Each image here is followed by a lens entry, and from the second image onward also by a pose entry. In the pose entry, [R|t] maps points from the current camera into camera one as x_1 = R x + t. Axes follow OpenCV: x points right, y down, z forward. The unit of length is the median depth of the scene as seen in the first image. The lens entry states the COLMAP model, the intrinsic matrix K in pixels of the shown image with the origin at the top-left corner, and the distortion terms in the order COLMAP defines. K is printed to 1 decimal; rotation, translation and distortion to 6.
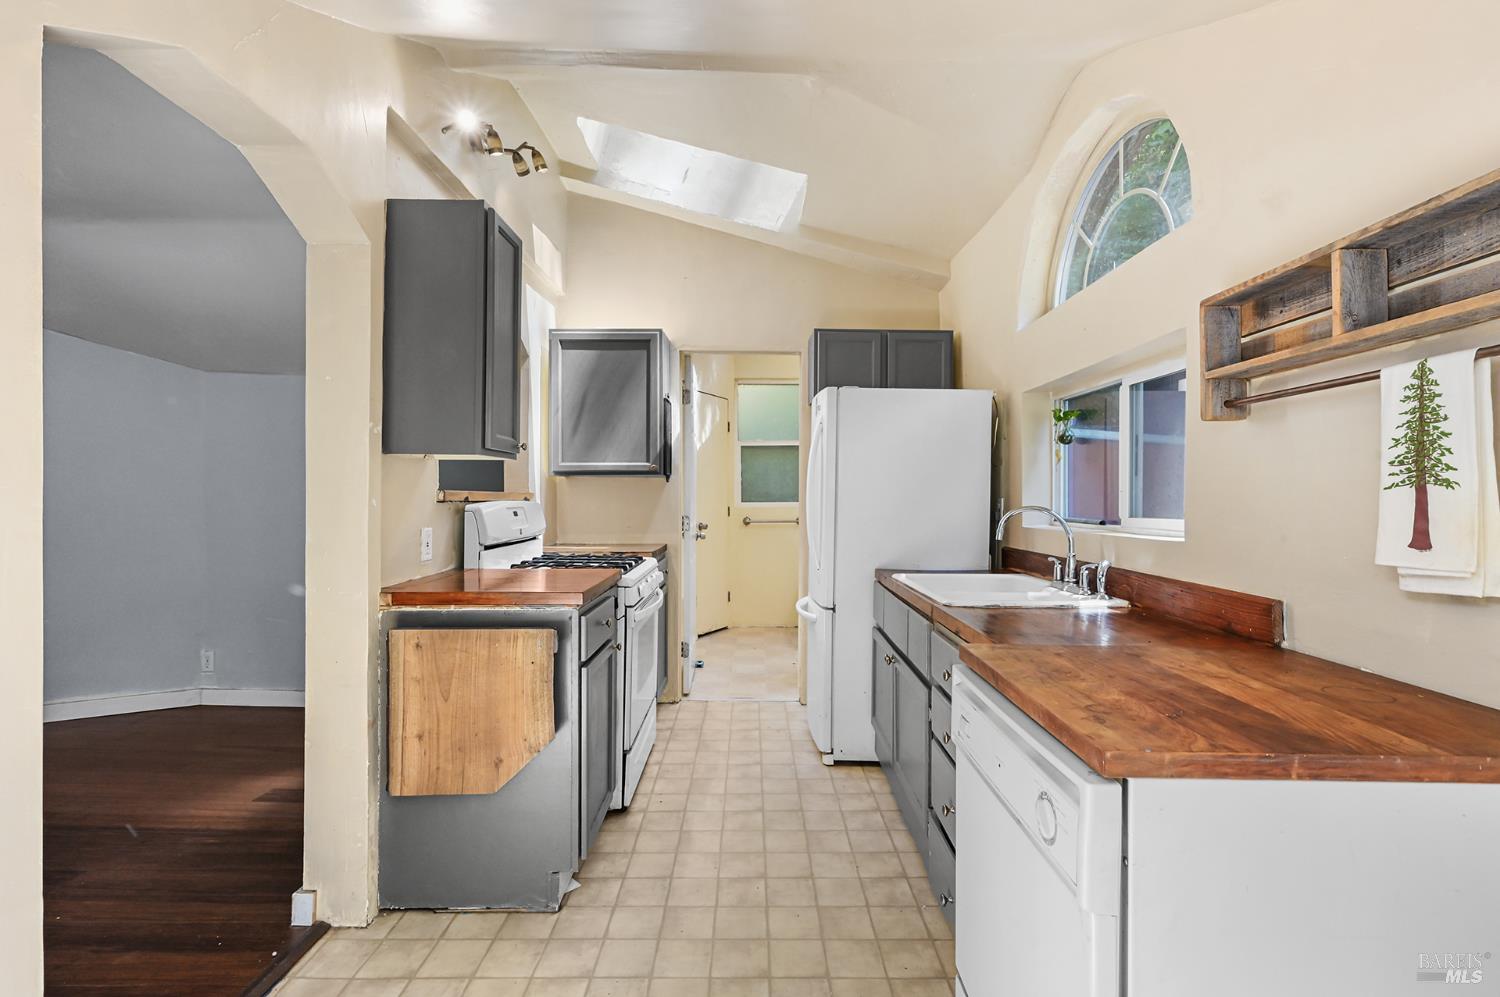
lens RADIAL K [[695.6, 0, 750.0], [0, 695.6, 498.5], [0, 0, 1]] dist [0.003340, 0.000264]
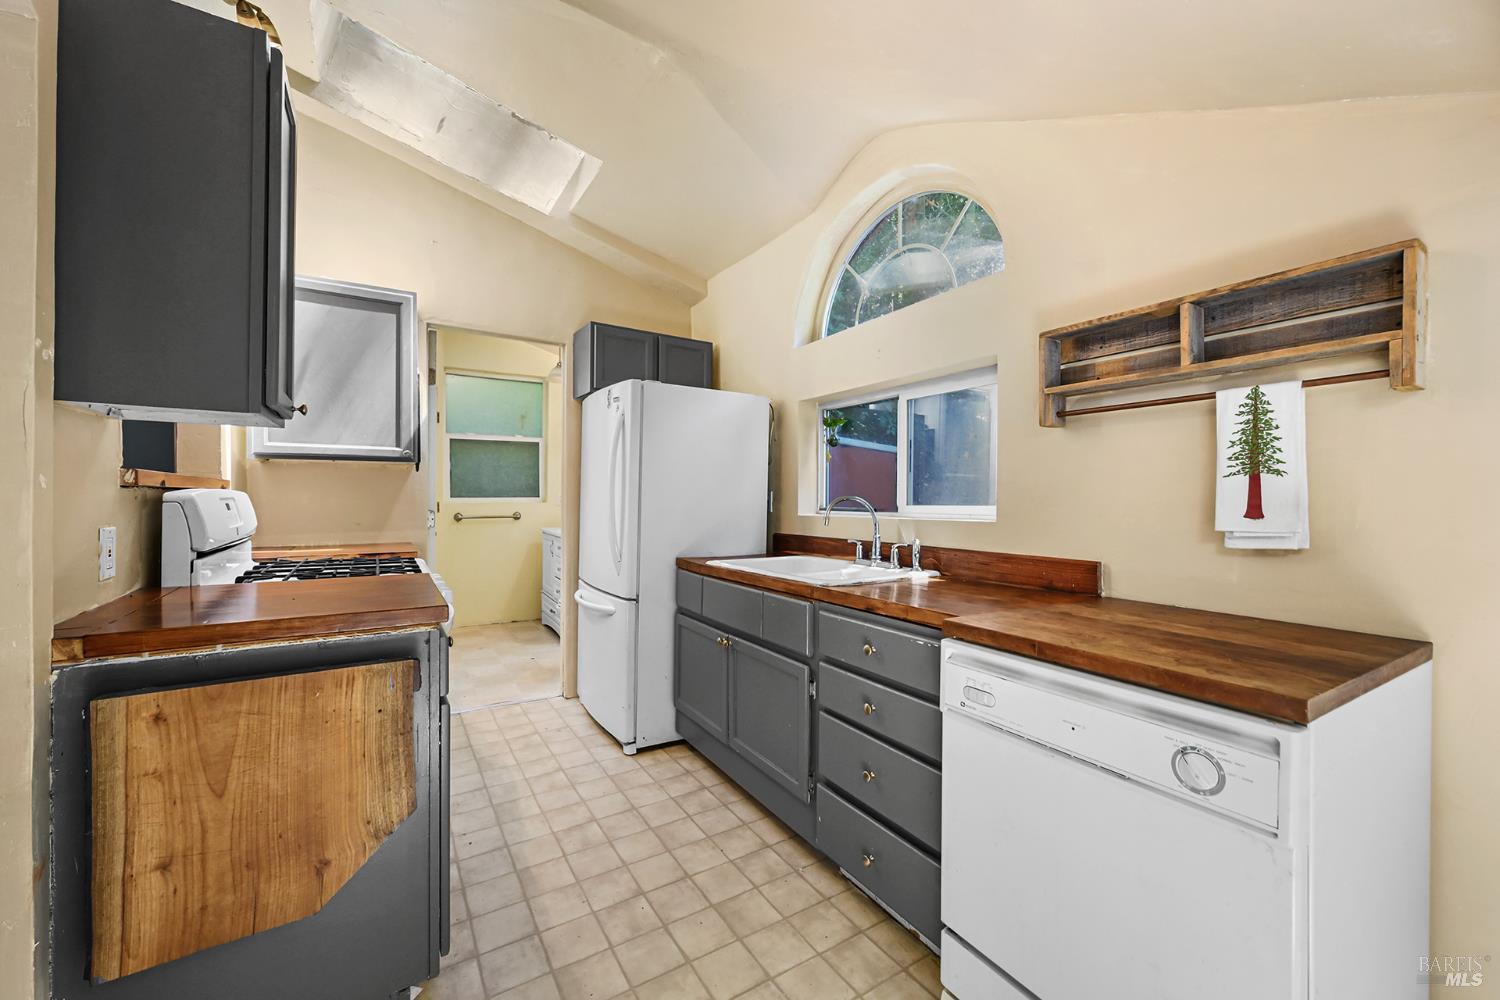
lens RADIAL K [[594.9, 0, 750.5], [0, 594.9, 502.0], [0, 0, 1]] dist [0.000160, 0.000326]
pose [[0.846509, -0.001633, 0.532372, -0.315051], [-0.001861, 0.999980, 0.006026, 0.018533], [-0.532372, -0.006092, 0.846489, 0.286613]]
